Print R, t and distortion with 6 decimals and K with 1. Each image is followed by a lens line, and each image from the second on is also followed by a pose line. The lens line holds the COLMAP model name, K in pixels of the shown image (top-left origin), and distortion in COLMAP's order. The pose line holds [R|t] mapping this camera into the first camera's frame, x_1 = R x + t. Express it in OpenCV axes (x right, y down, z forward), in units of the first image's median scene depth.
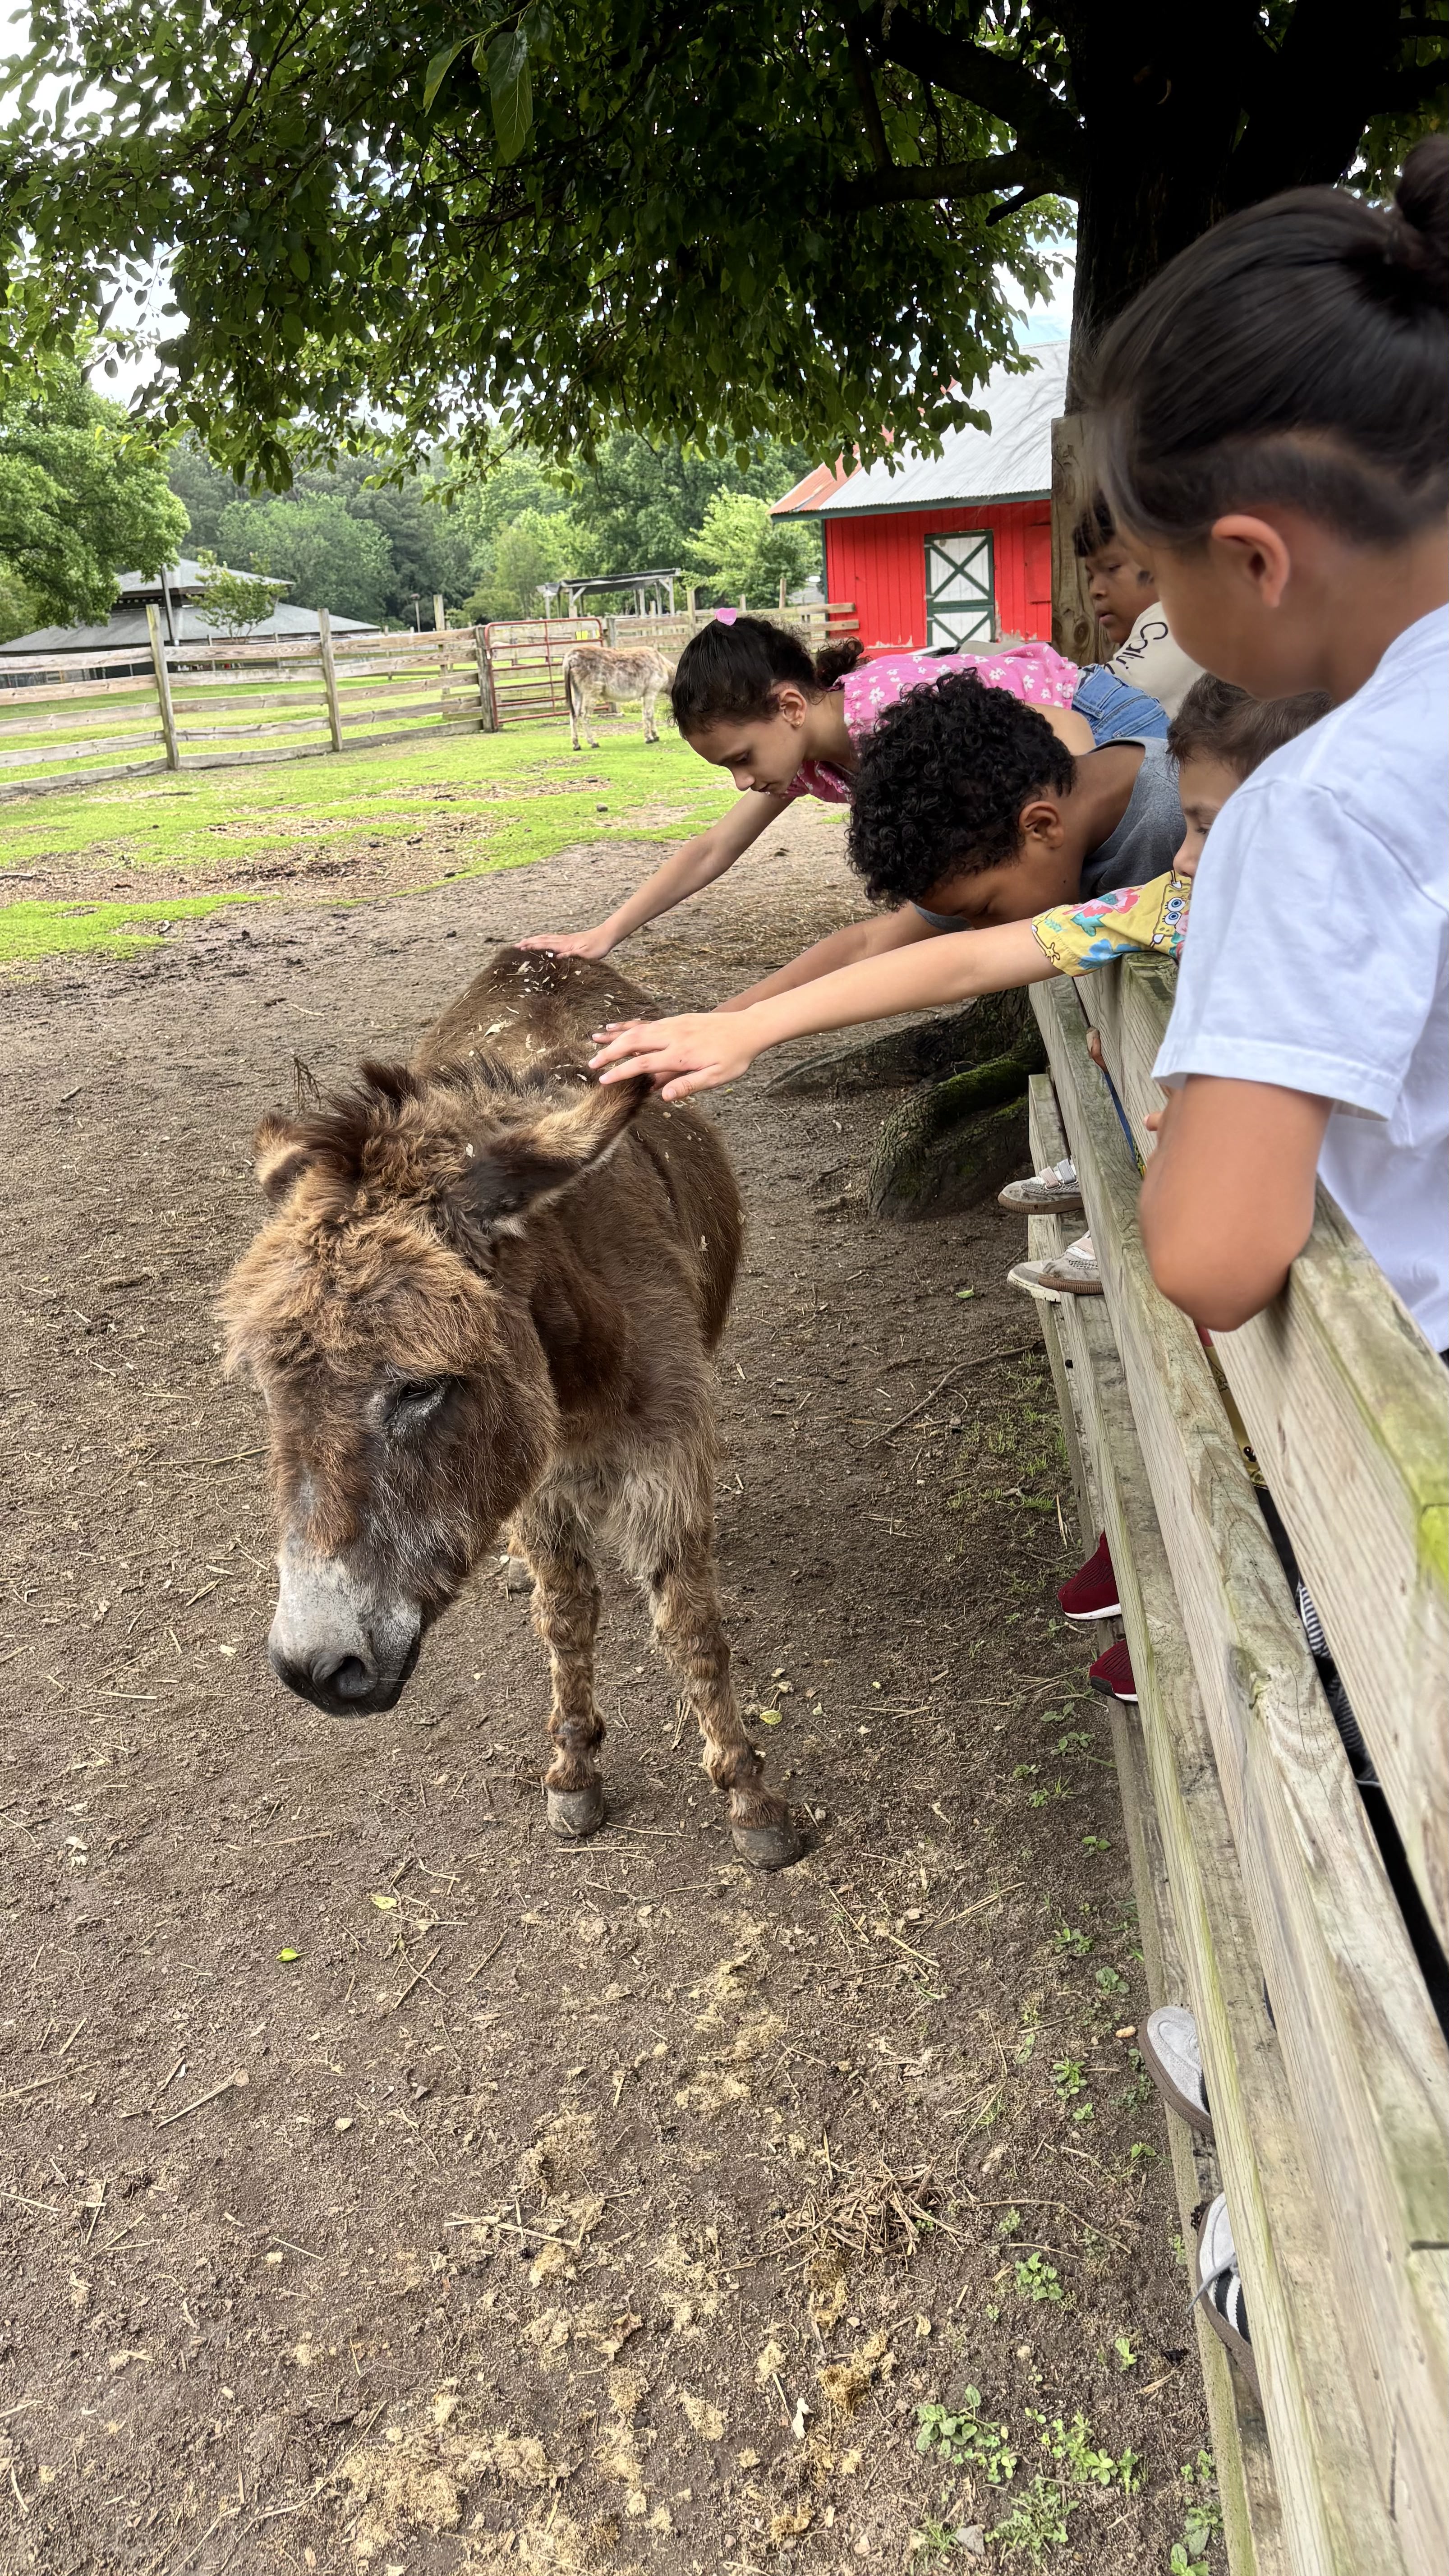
lens RADIAL K [[2057.8, 0, 724.5], [0, 2057.8, 1288.0], [0, 0, 1]] dist [0.048550, -0.056811]
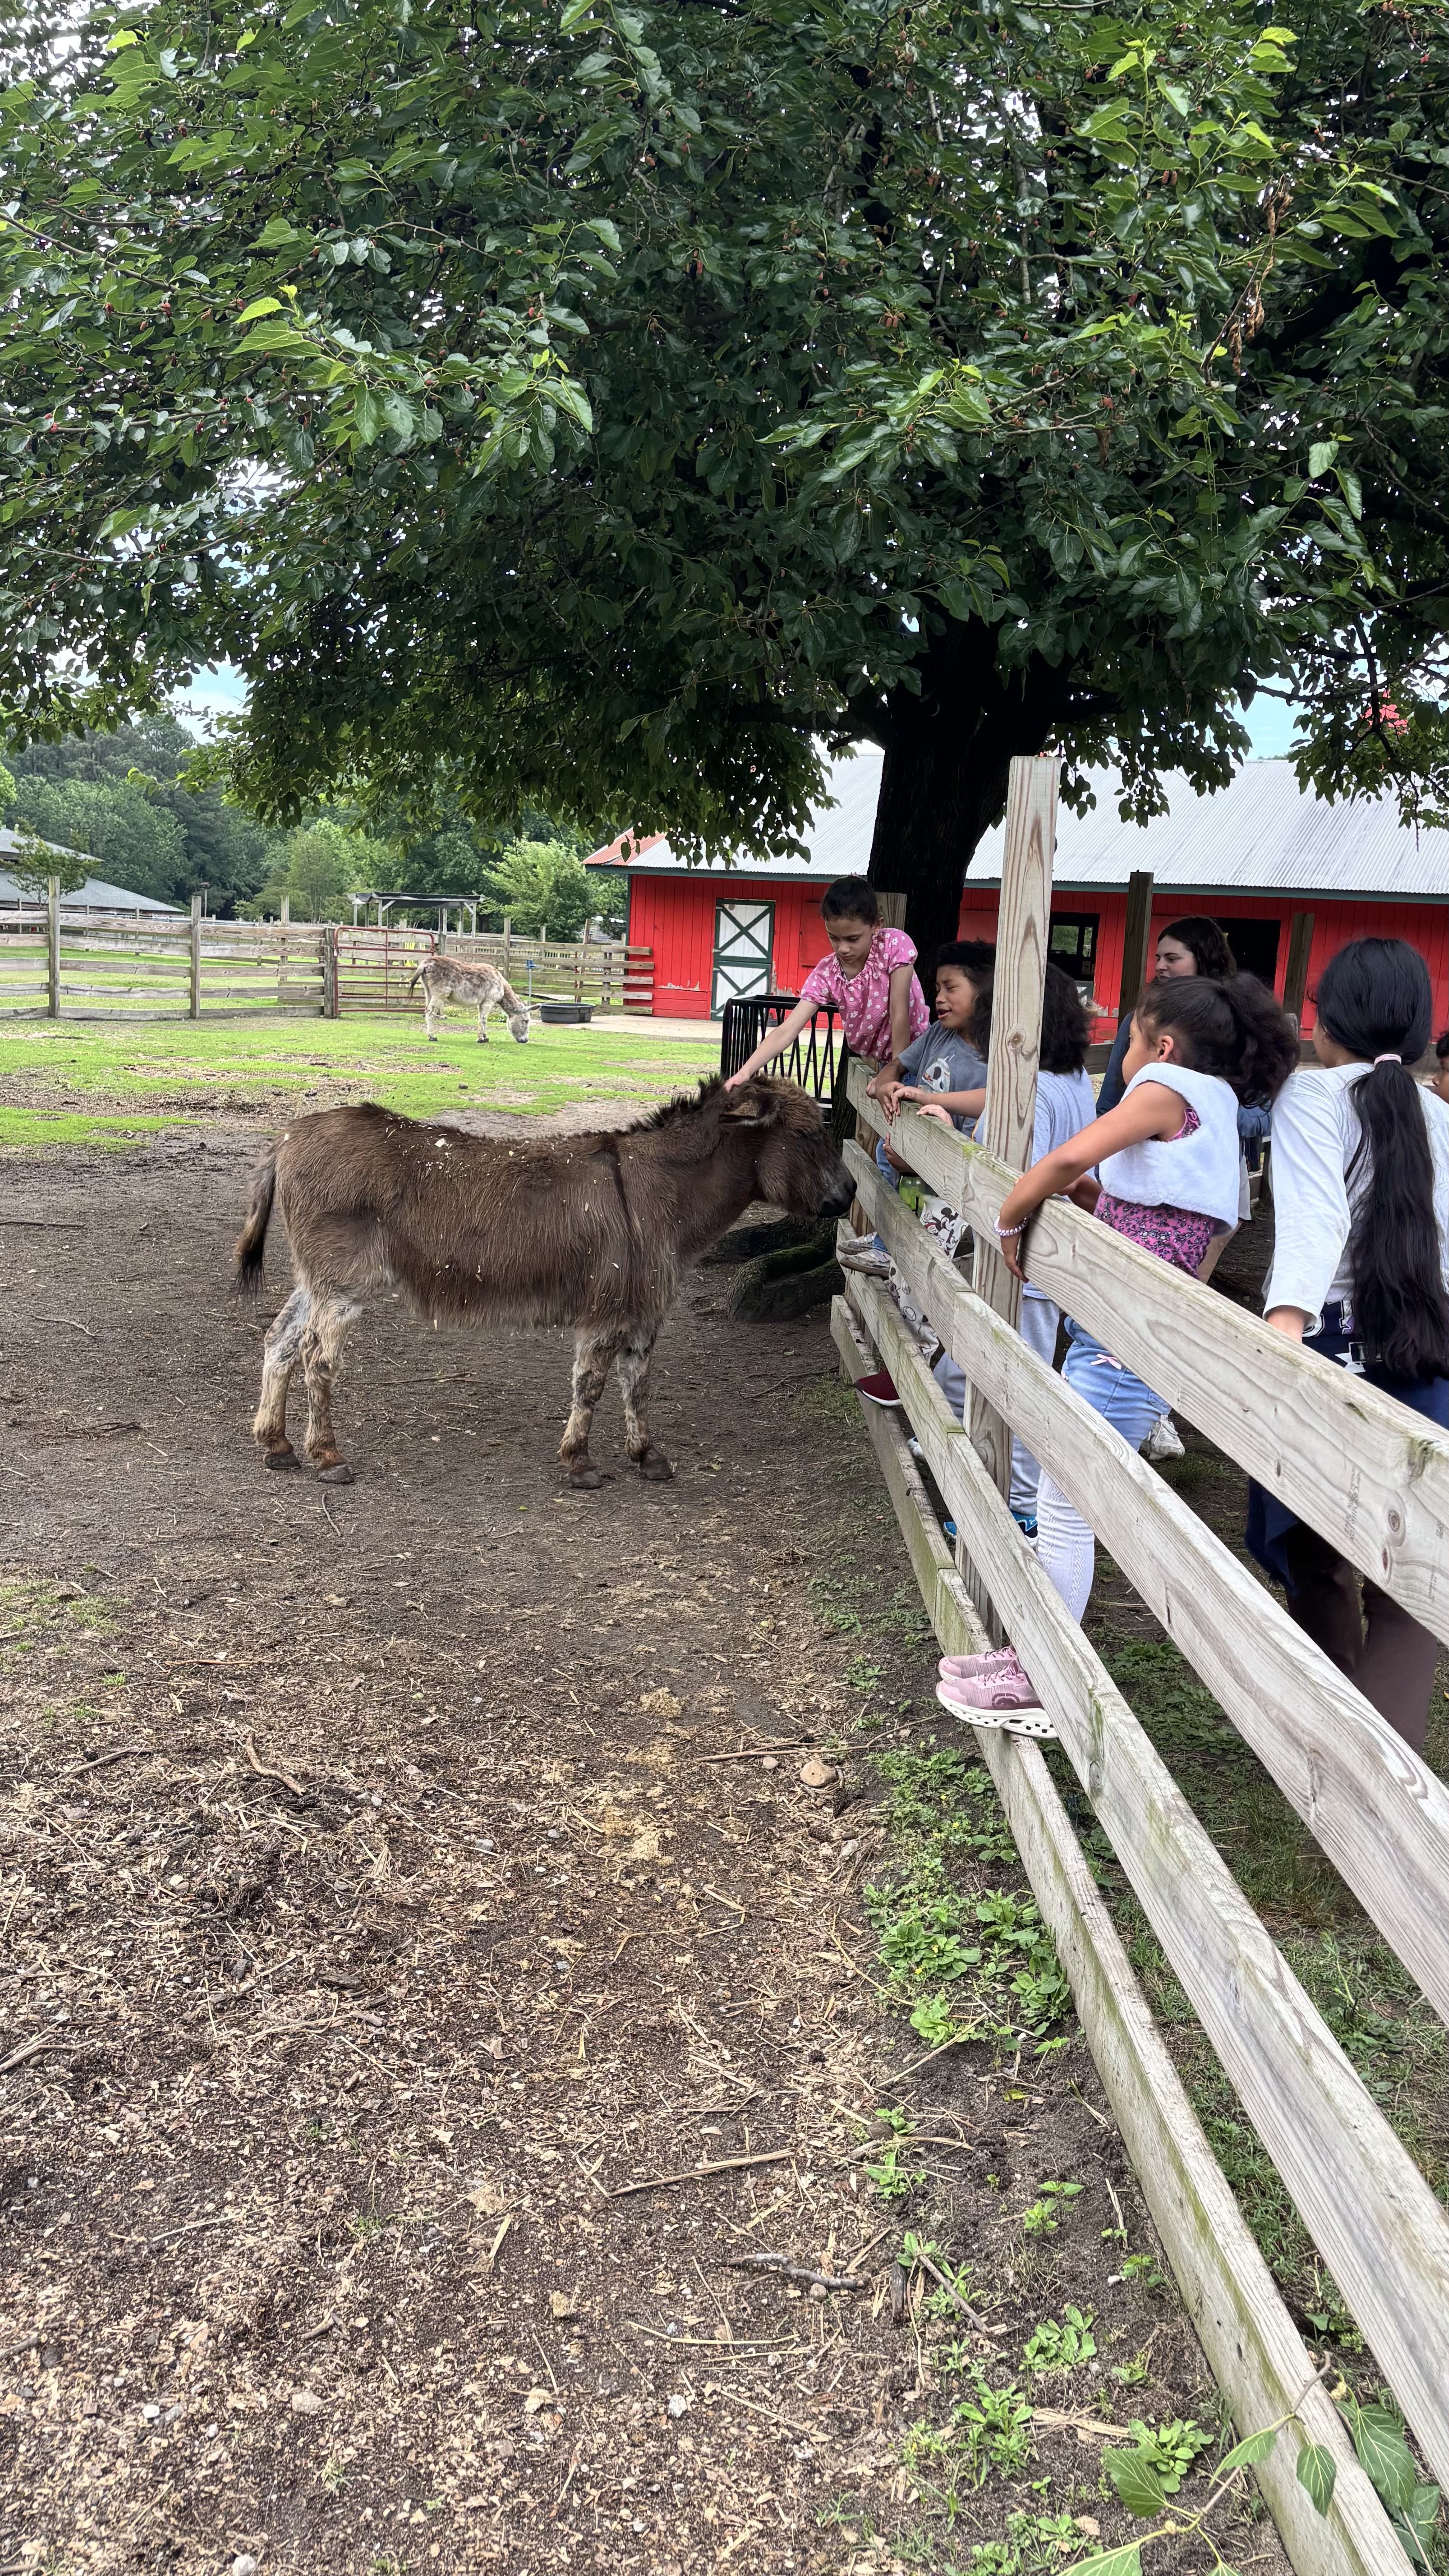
lens RADIAL K [[2085.1, 0, 772.6], [0, 2085.1, 1213.2], [0, 0, 1]] dist [0.054673, -0.011075]
pose [[0.984209, 0.103502, 0.143595, -0.029158], [-0.074270, 0.977835, -0.195761, 0.041725], [-0.160674, 0.182005, 0.970082, -0.130360]]
